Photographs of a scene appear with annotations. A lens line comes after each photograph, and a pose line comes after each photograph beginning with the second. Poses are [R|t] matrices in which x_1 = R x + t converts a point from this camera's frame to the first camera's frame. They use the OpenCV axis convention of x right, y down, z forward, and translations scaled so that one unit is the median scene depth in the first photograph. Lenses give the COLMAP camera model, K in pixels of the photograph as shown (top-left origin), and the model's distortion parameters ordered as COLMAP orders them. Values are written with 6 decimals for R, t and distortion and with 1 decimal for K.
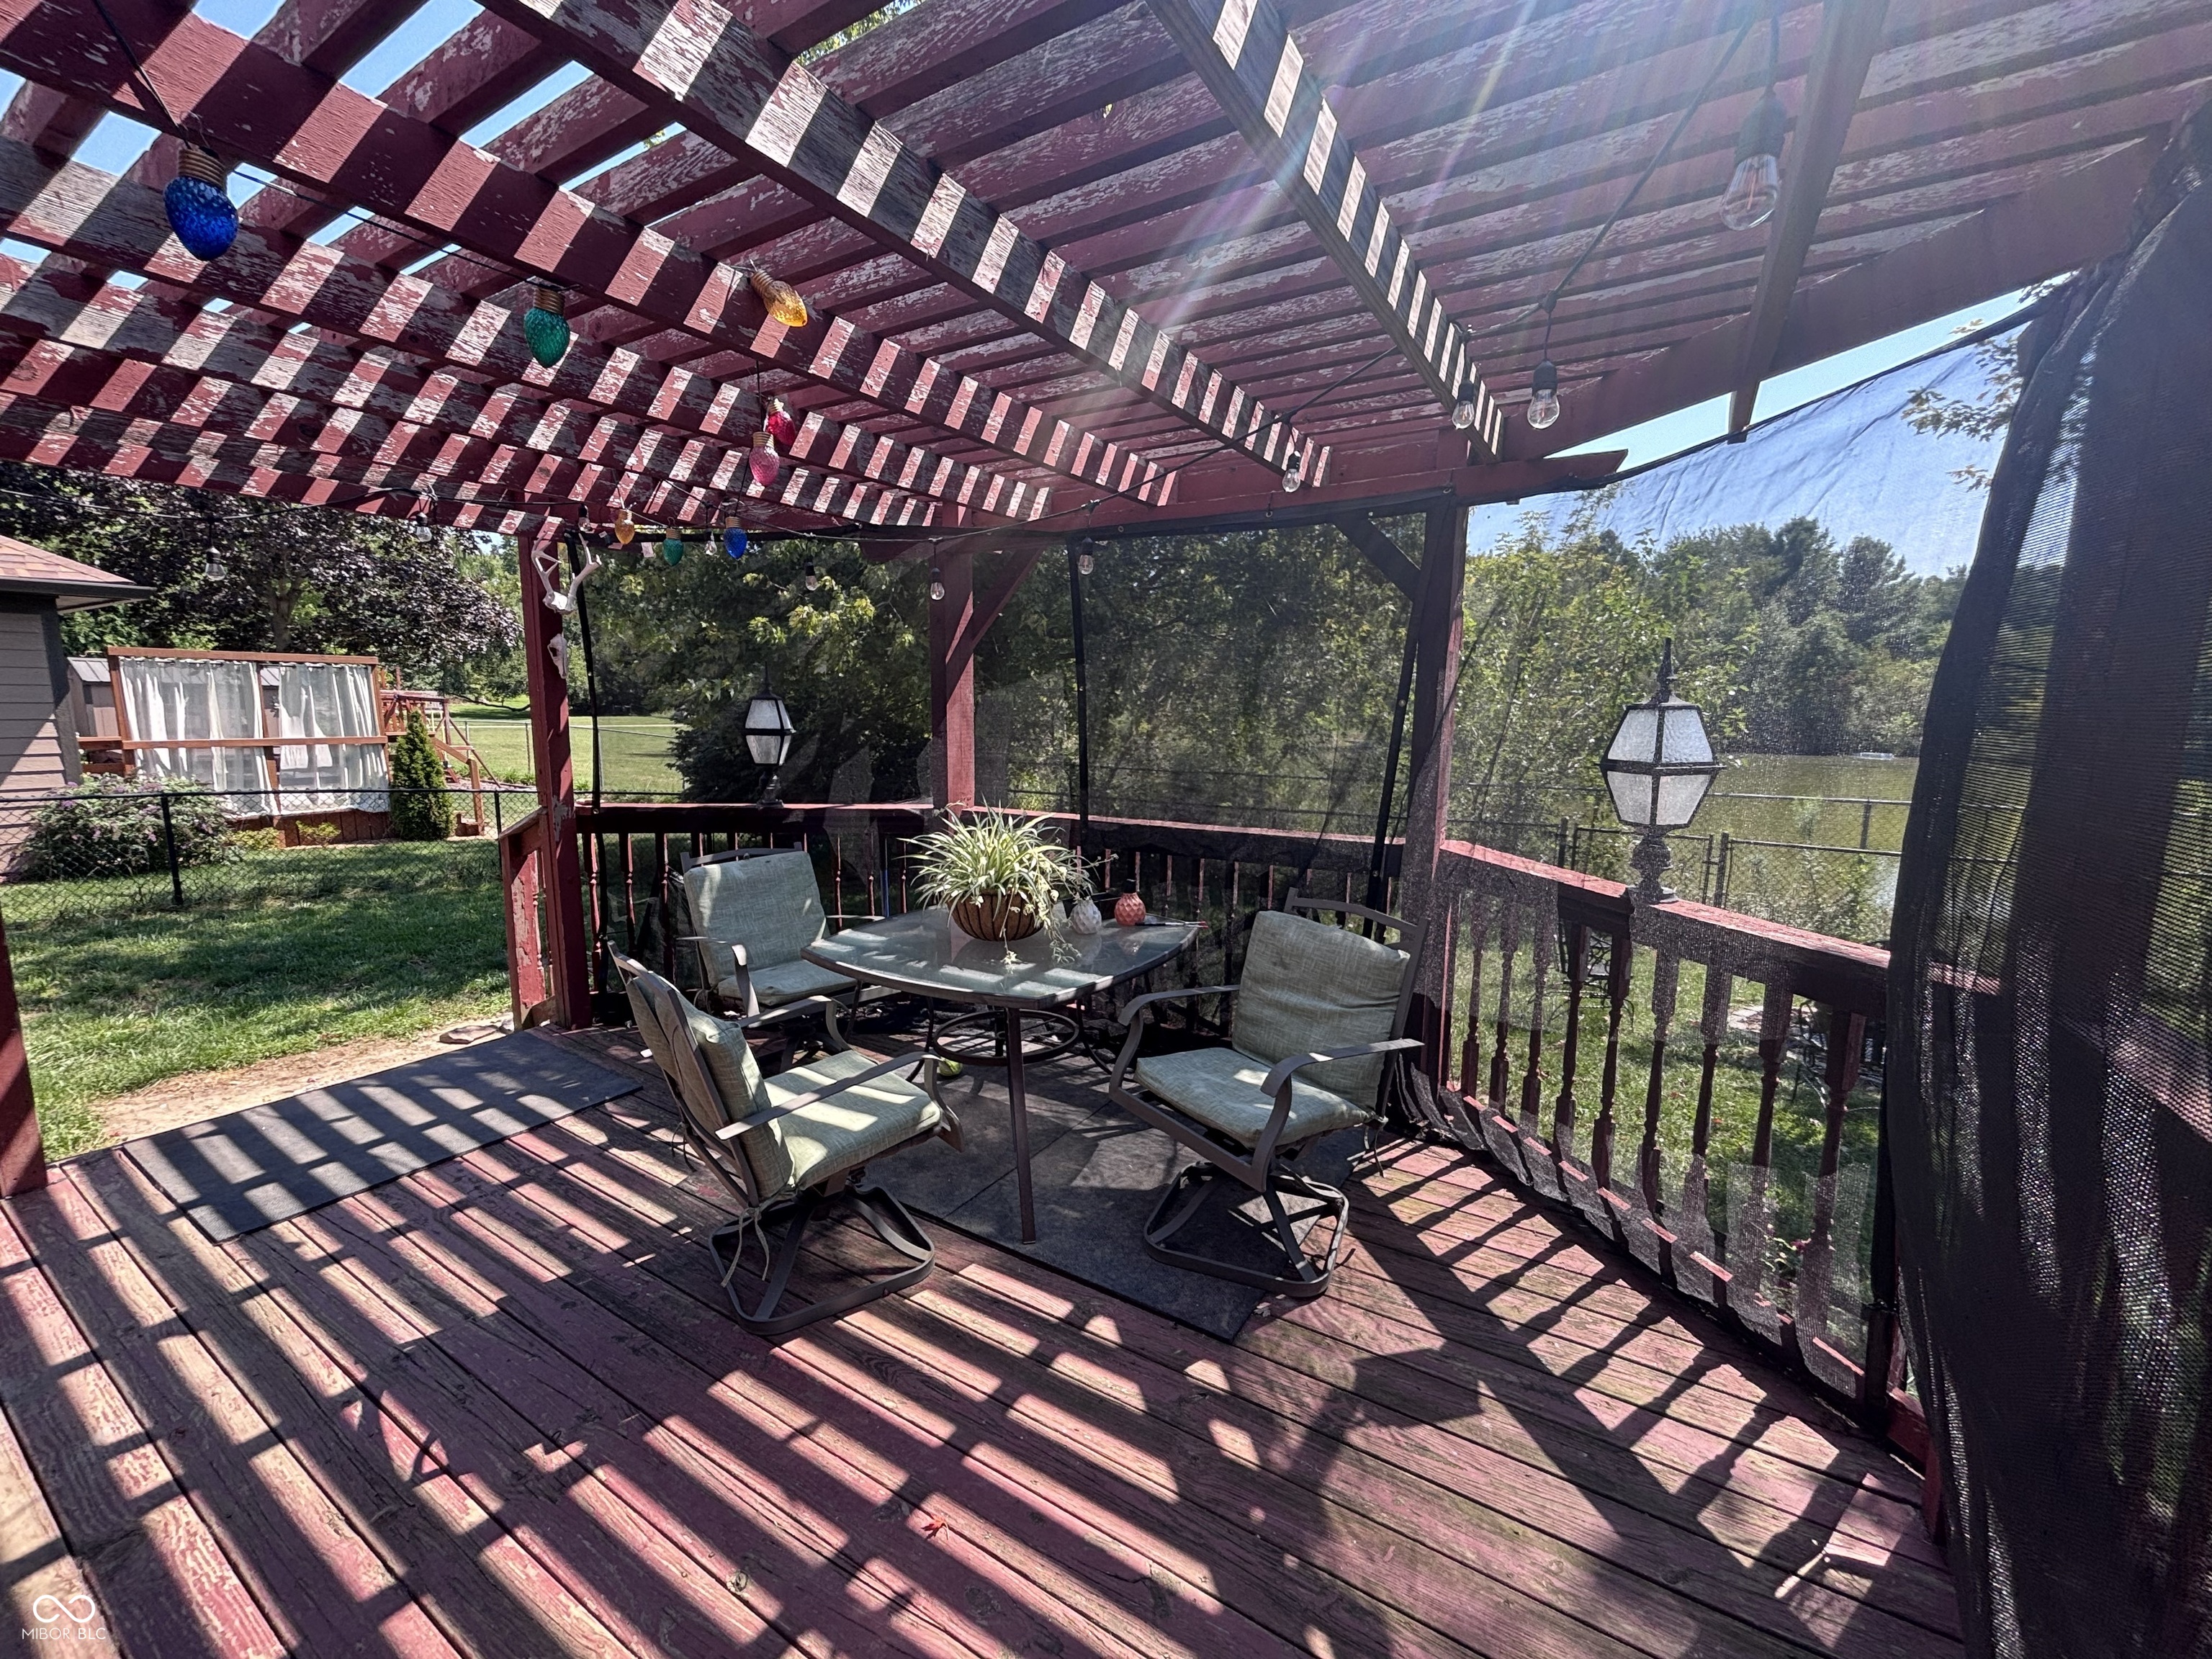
lens RADIAL K [[891.8, 0, 1106.2], [0, 891.8, 834.1], [0, 0, 1]] dist [-0.000115, 0.000023]
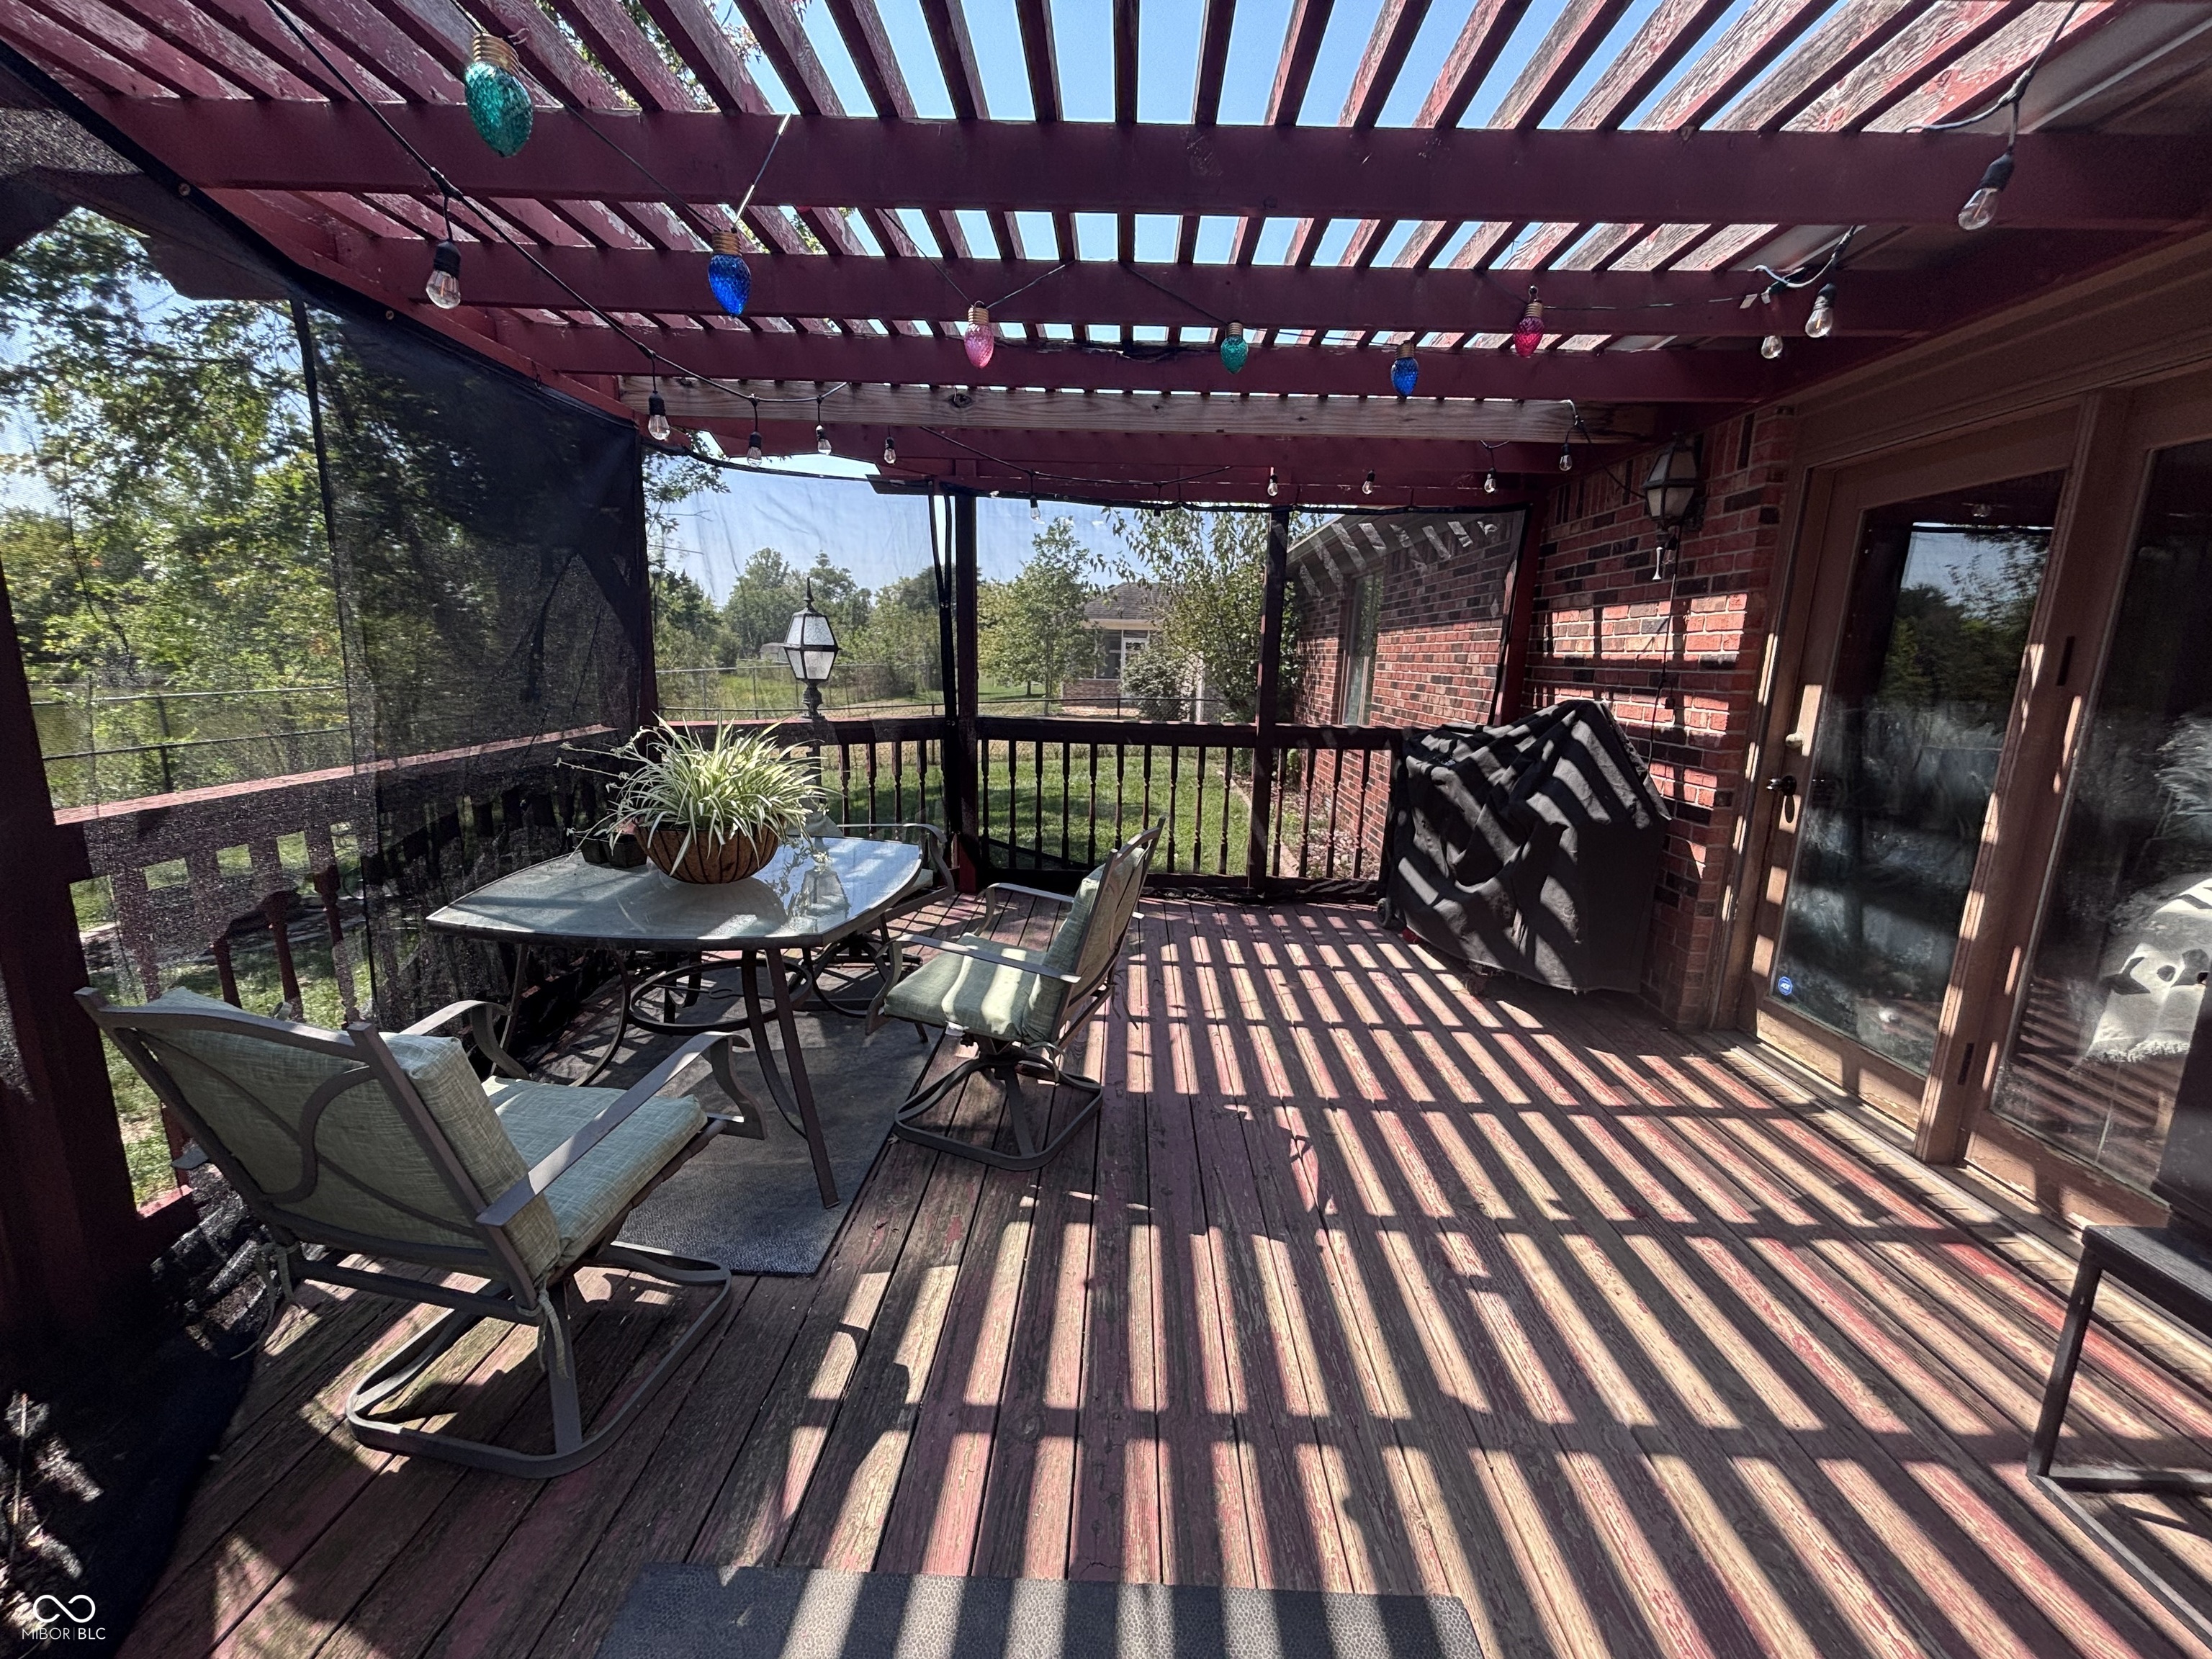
lens RADIAL K [[891.8, 0, 1107.2], [0, 891.8, 824.5], [0, 0, 1]] dist [-0.000115, 0.000023]
pose [[-0.501223, -0.201028, 0.841643, -1.441570], [0.082921, 0.957006, 0.277965, -0.185997], [-0.861336, 0.209112, -0.463004, 1.536580]]
